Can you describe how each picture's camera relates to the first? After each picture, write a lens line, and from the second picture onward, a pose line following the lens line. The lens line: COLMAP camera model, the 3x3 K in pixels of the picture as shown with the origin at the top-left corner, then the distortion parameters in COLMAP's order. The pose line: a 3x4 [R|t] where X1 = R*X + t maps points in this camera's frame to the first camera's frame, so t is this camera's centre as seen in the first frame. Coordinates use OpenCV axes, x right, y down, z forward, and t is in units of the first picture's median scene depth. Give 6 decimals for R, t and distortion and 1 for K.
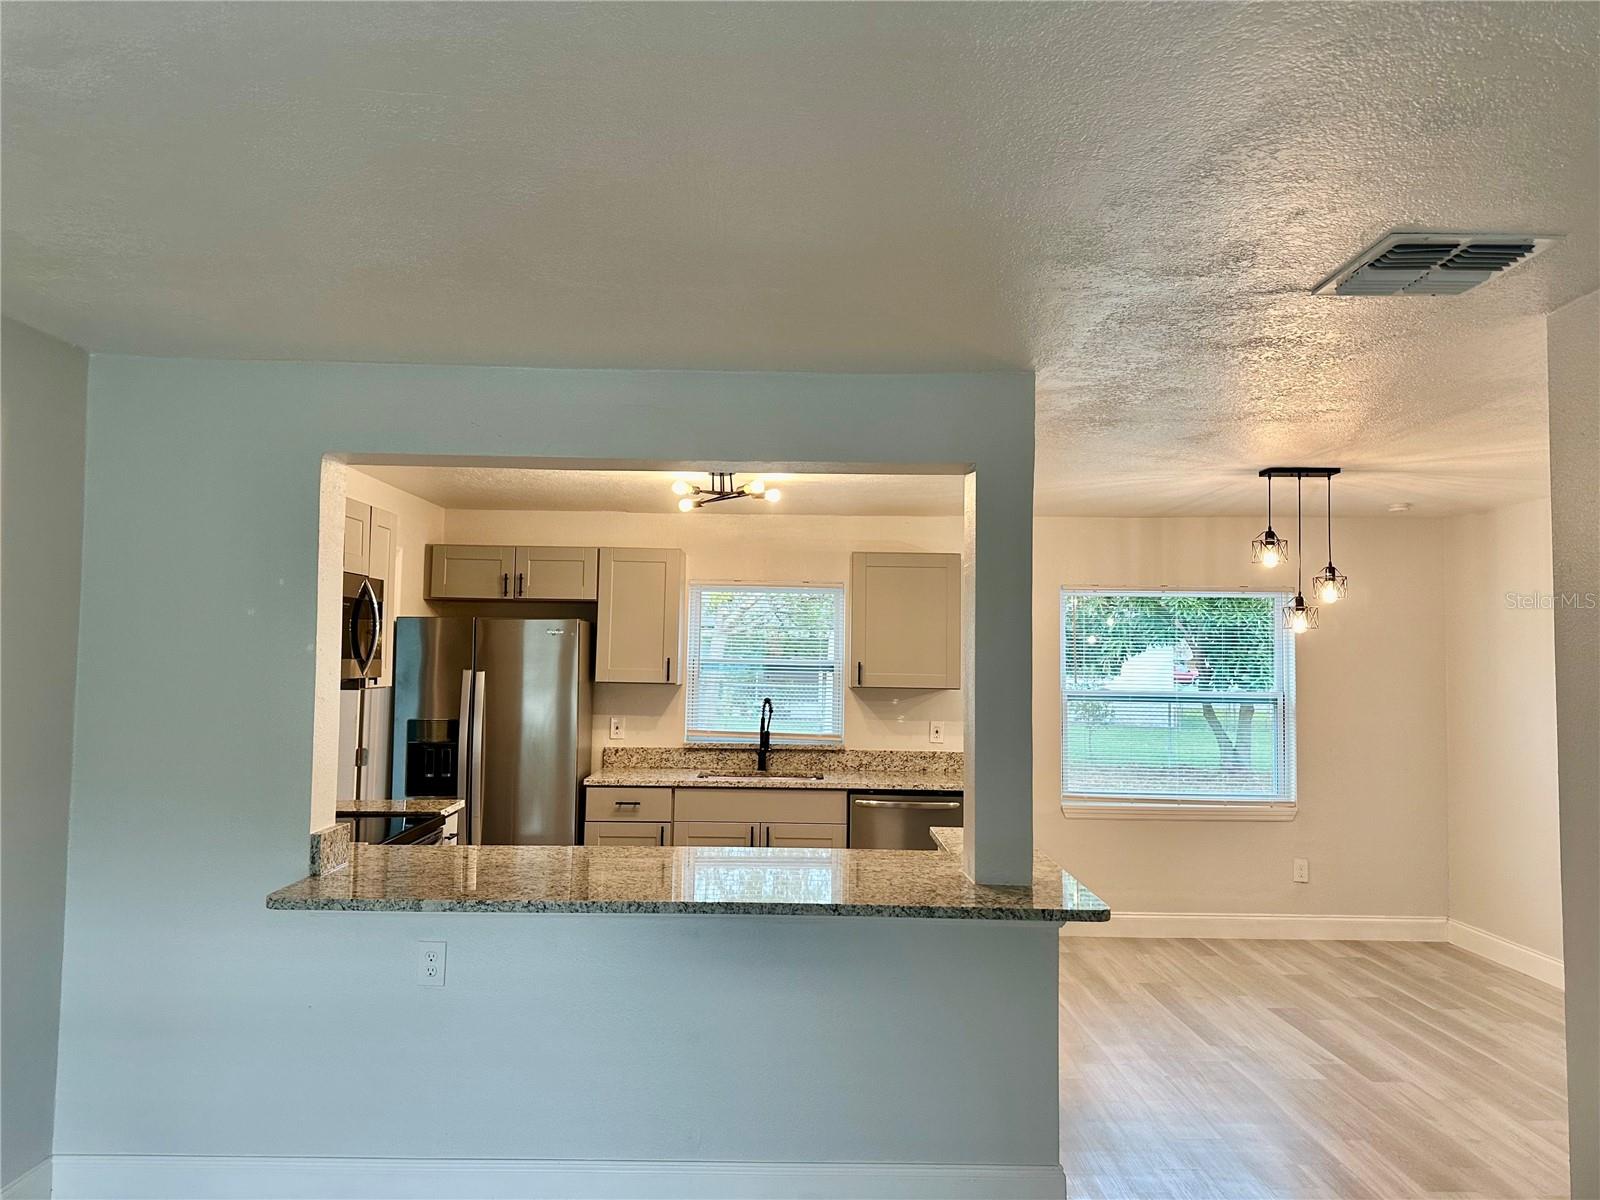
lens RADIAL K [[1124.3, 0, 800.0], [0, 1124.3, 600.0], [0, 0, 1]] dist [0.101718, -0.000946]
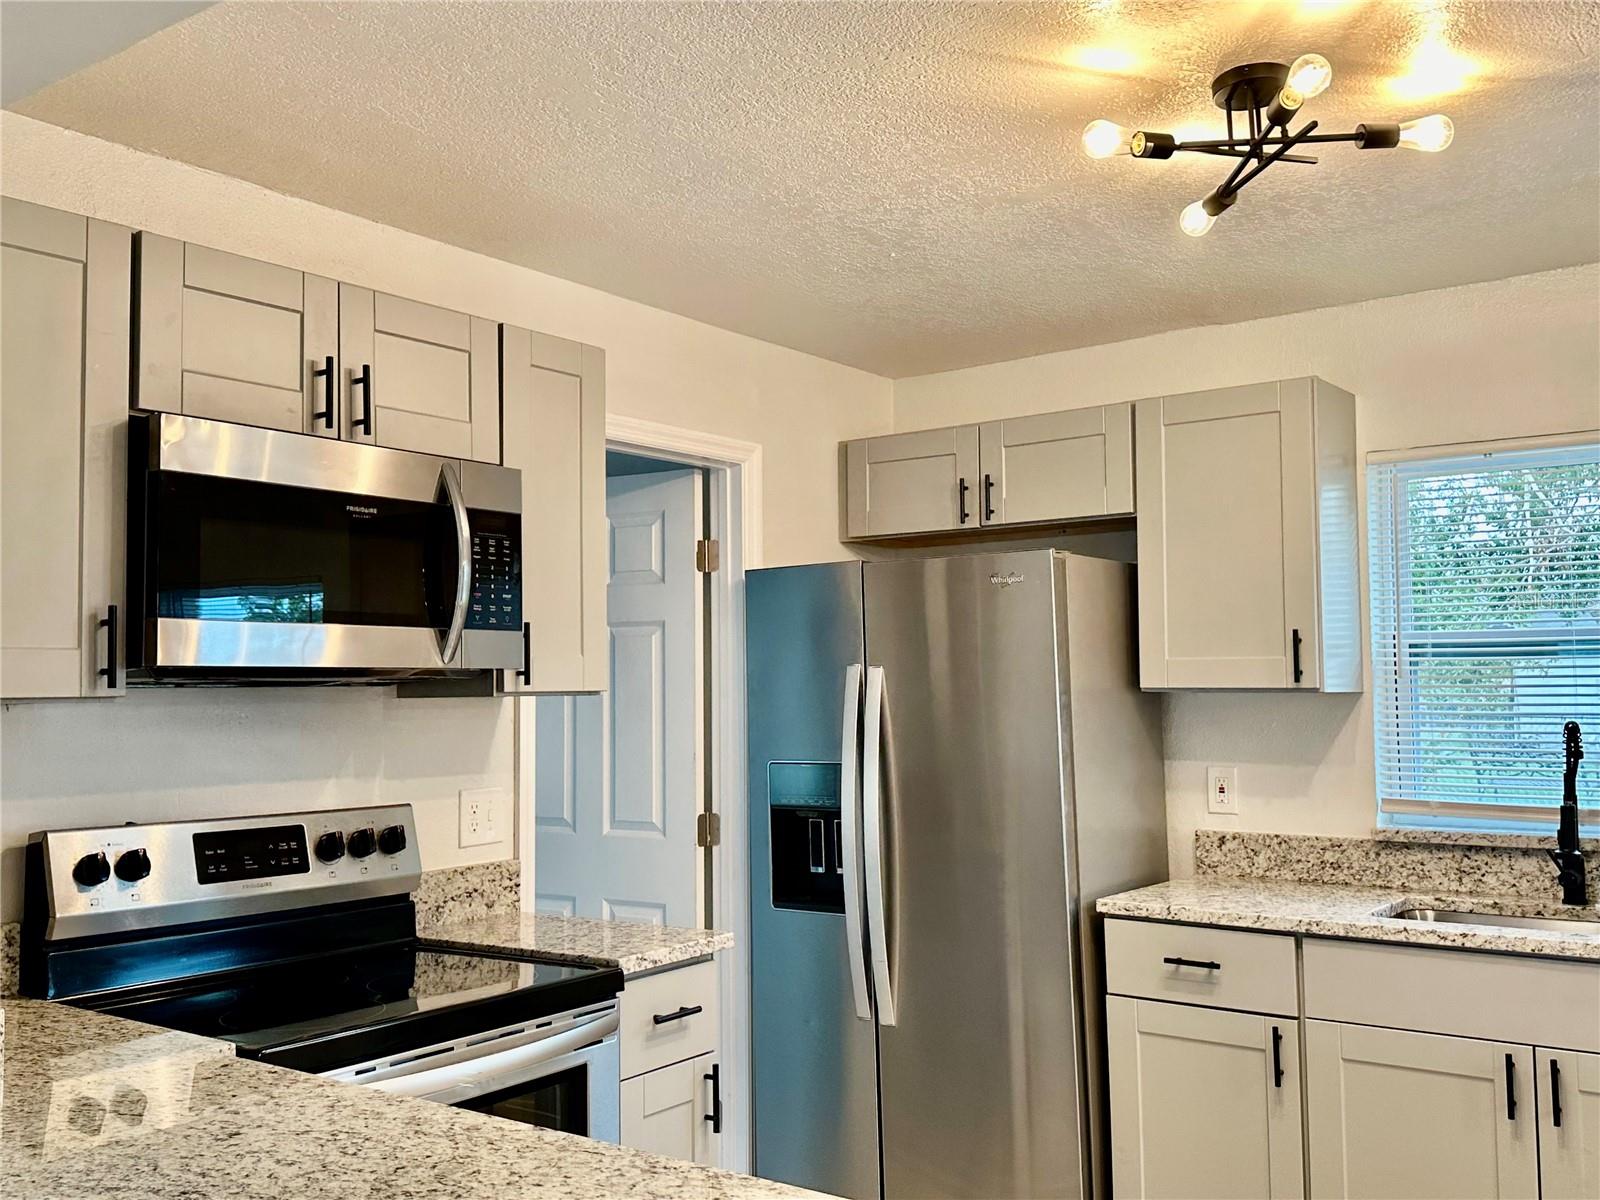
lens RADIAL K [[1484.2, 0, 754.1], [0, 1484.2, 591.5], [0, 0, 1]] dist [0.094405, -0.195333]
pose [[0.778130, -0.065495, -0.624680, 0.078301], [0.052661, 0.997850, -0.039024, 0.046768], [0.625892, -0.002530, 0.779905, 0.408327]]
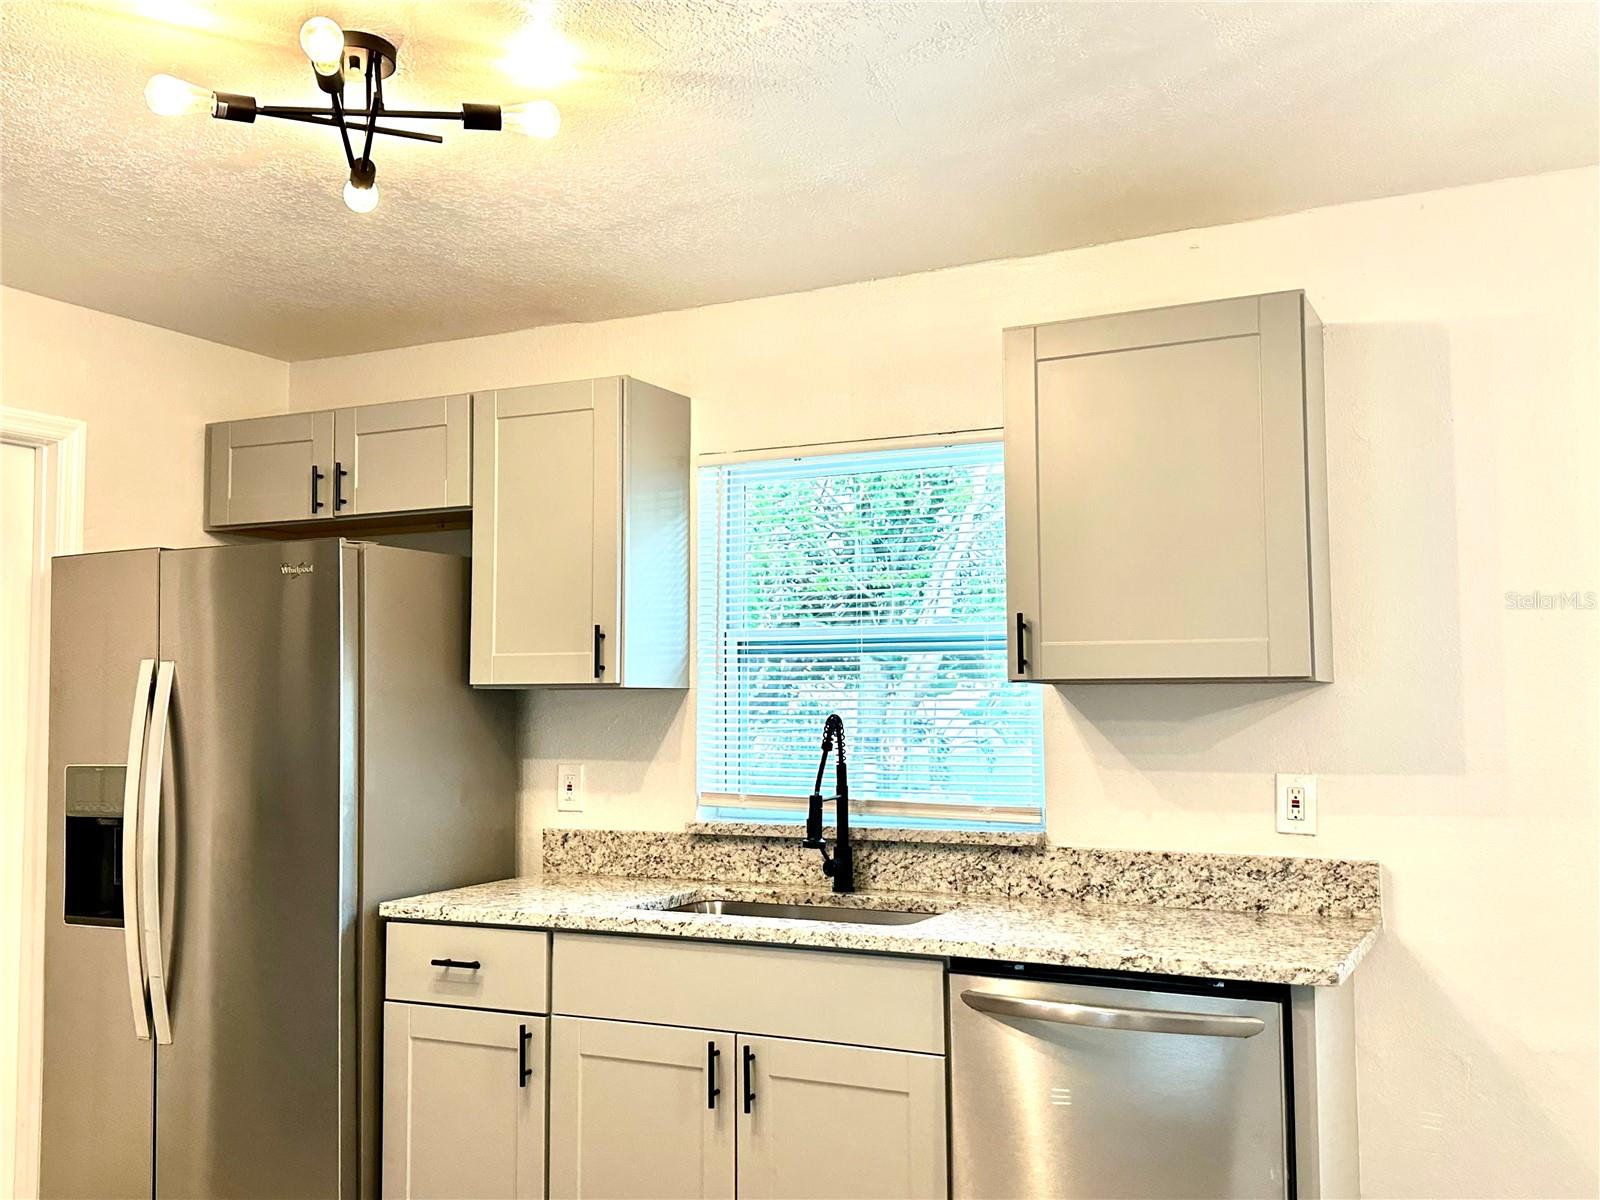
lens RADIAL K [[1483.9, 0, 806.5], [0, 1483.9, 591.3], [0, 0, 1]] dist [0.194748, -0.477361]
pose [[0.888565, -0.056698, -0.455233, 0.210351], [0.044444, 0.998305, -0.037587, 0.061566], [0.456592, 0.013166, 0.889579, 0.506907]]
